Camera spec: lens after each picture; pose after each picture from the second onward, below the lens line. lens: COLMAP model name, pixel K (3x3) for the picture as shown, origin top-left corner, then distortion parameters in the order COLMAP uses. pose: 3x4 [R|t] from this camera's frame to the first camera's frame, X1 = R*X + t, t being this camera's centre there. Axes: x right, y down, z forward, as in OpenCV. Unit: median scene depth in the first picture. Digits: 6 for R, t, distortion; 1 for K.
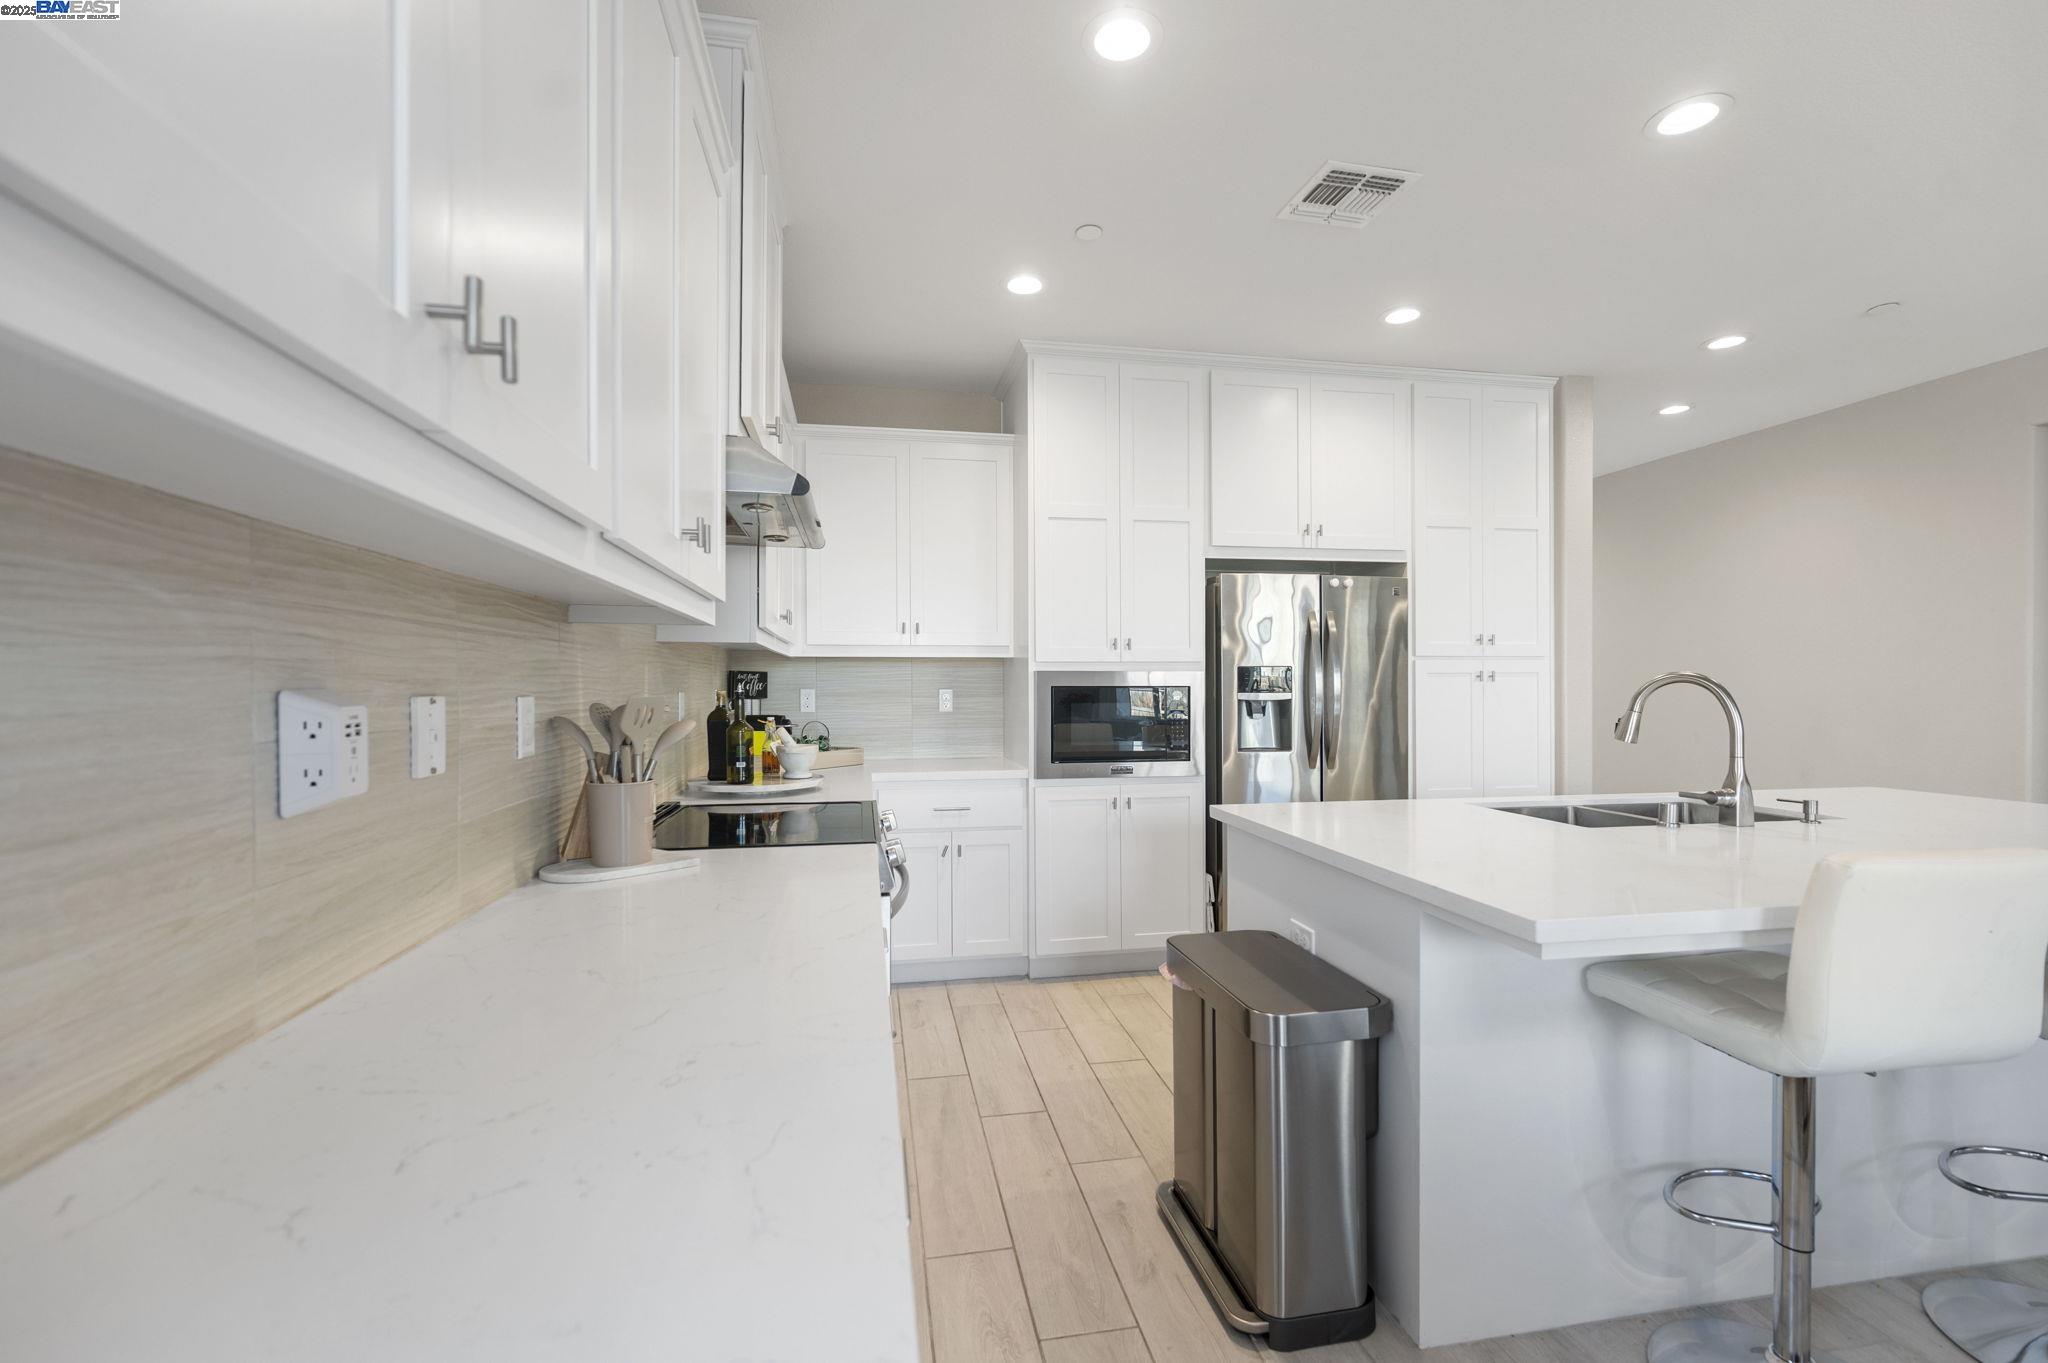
lens RADIAL K [[865.5, 0, 1029.0], [0, 865.5, 693.7], [0, 0, 1]] dist [0.002418, 0.000214]
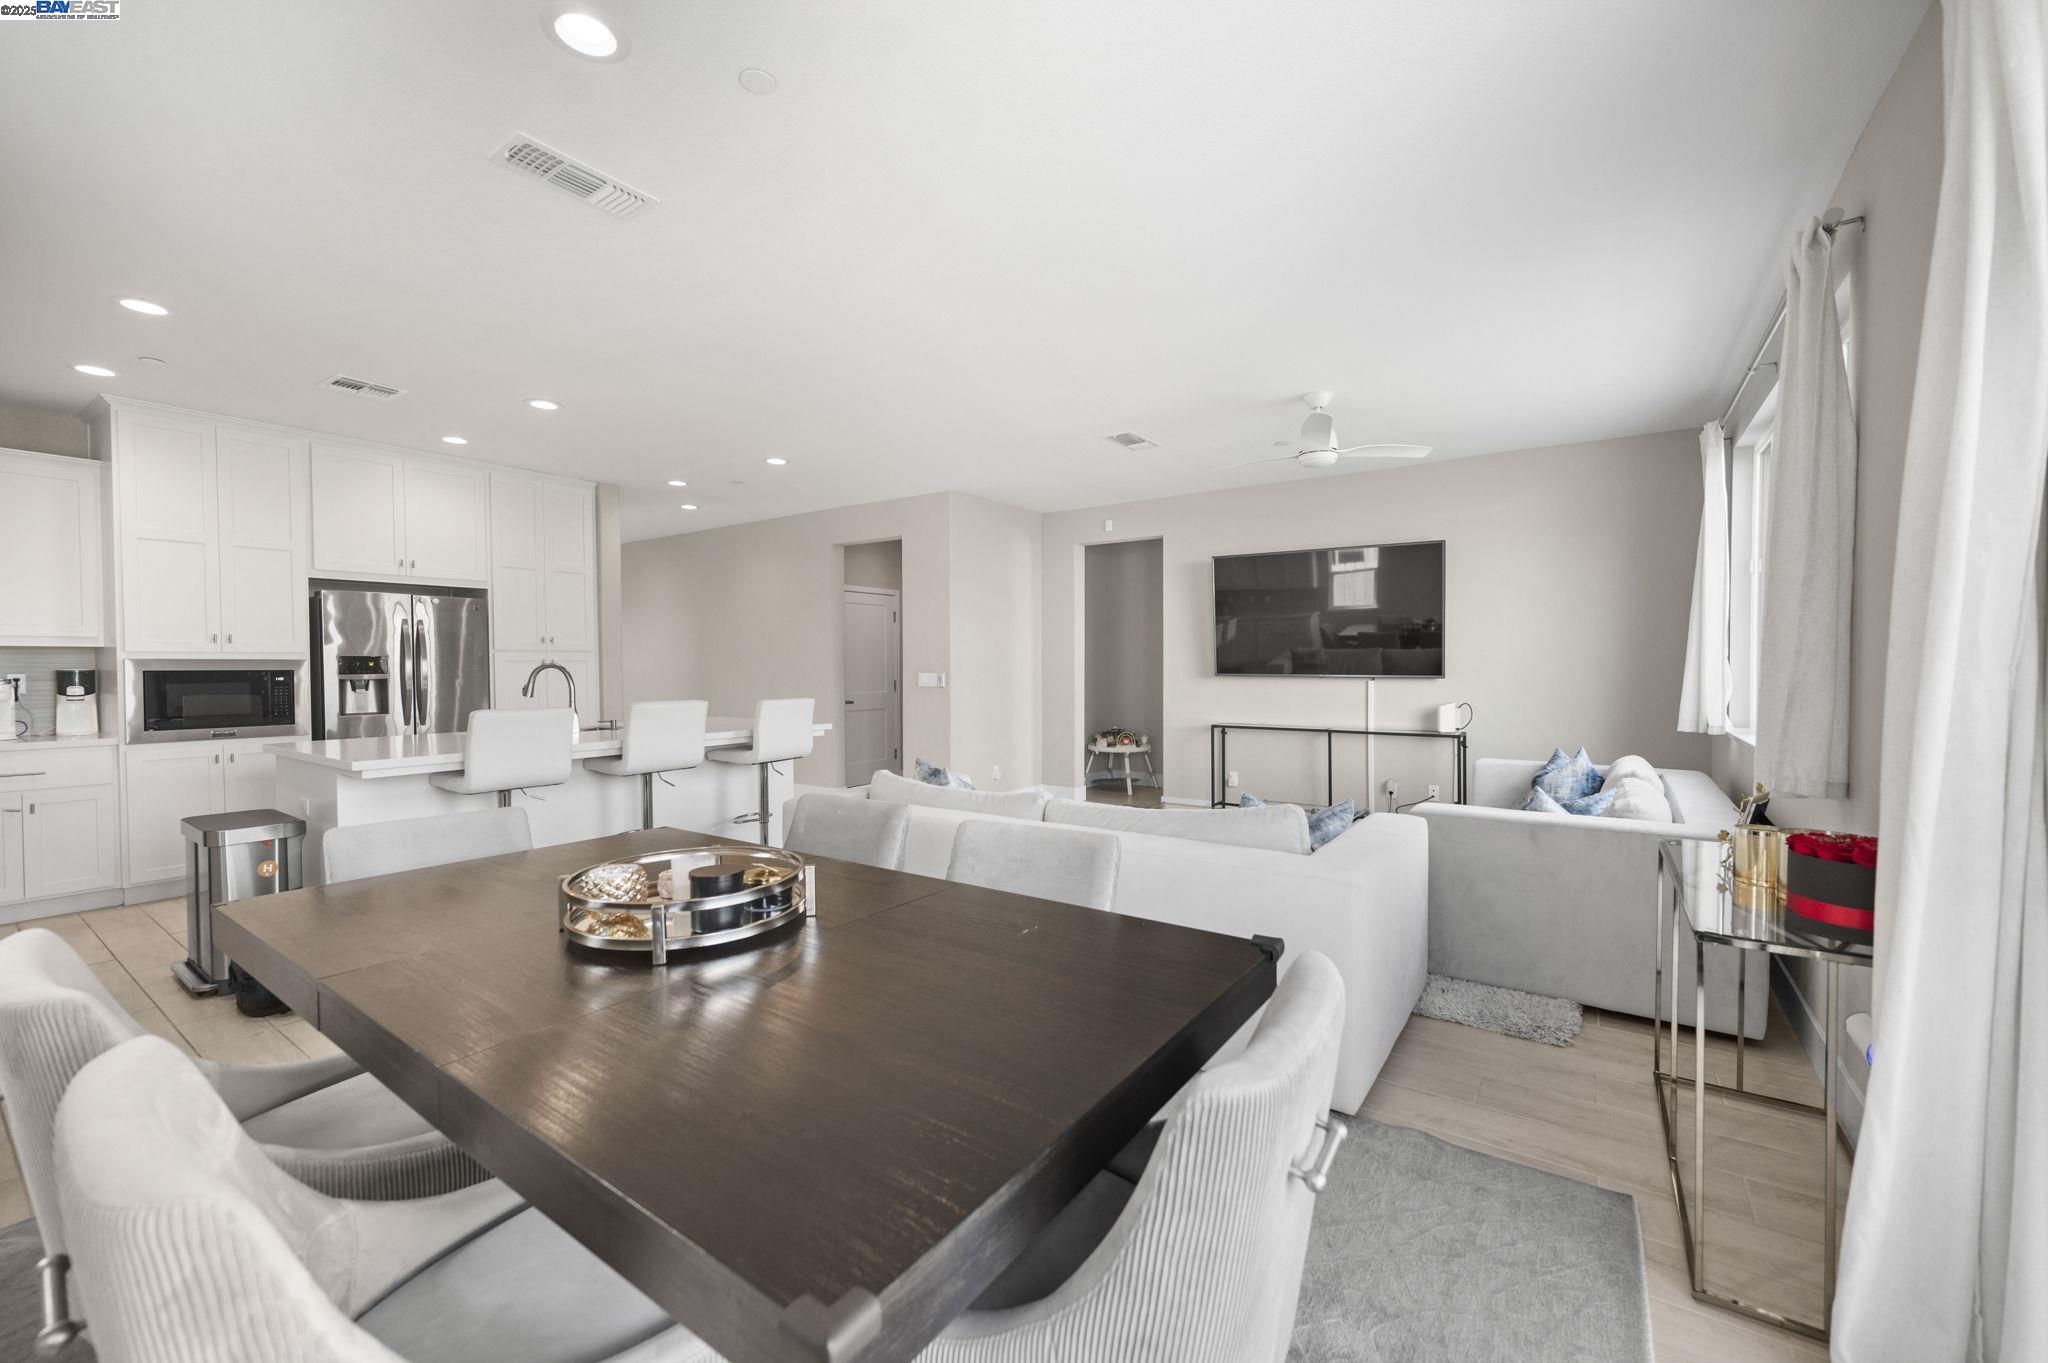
lens RADIAL K [[798.6, 0, 1026.5], [0, 798.6, 681.9], [0, 0, 1]] dist [-0.002605, -0.000228]
pose [[0.708090, -0.014425, 0.705974, 0.132980], [0.005818, 0.999877, 0.014595, -0.001799], [-0.706098, -0.006227, 0.708087, -0.828277]]
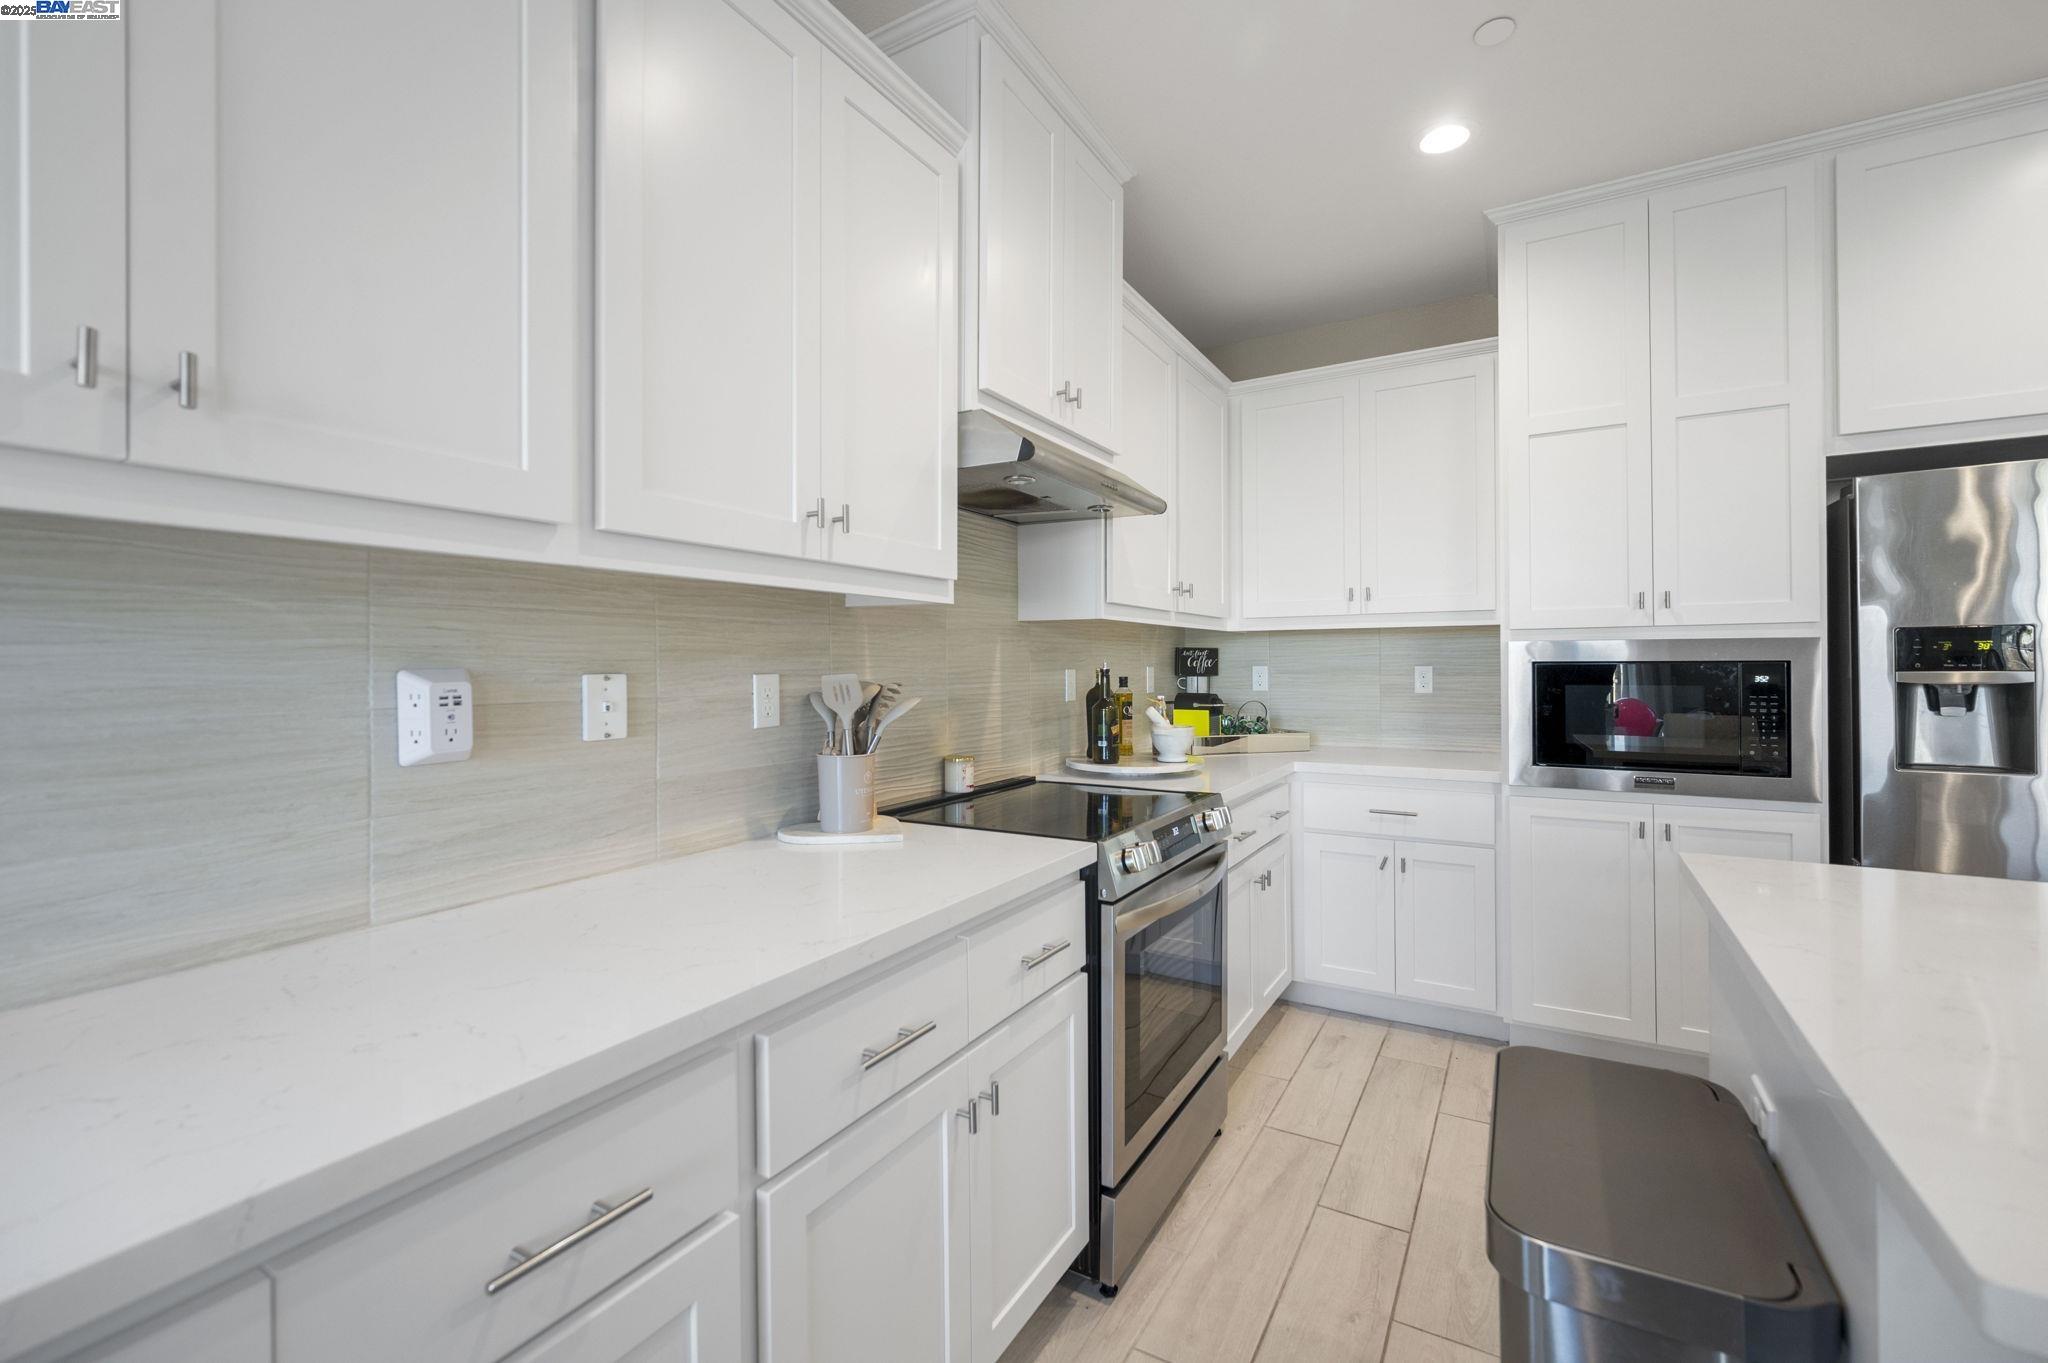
lens RADIAL K [[865.5, 0, 1026.5], [0, 865.5, 661.7], [0, 0, 1]] dist [0.002418, 0.000214]
pose [[0.758594, -0.004465, -0.651548, 0.200972], [-0.001568, 0.999961, -0.008678, -0.001804], [0.651561, 0.007605, 0.758558, 0.167685]]
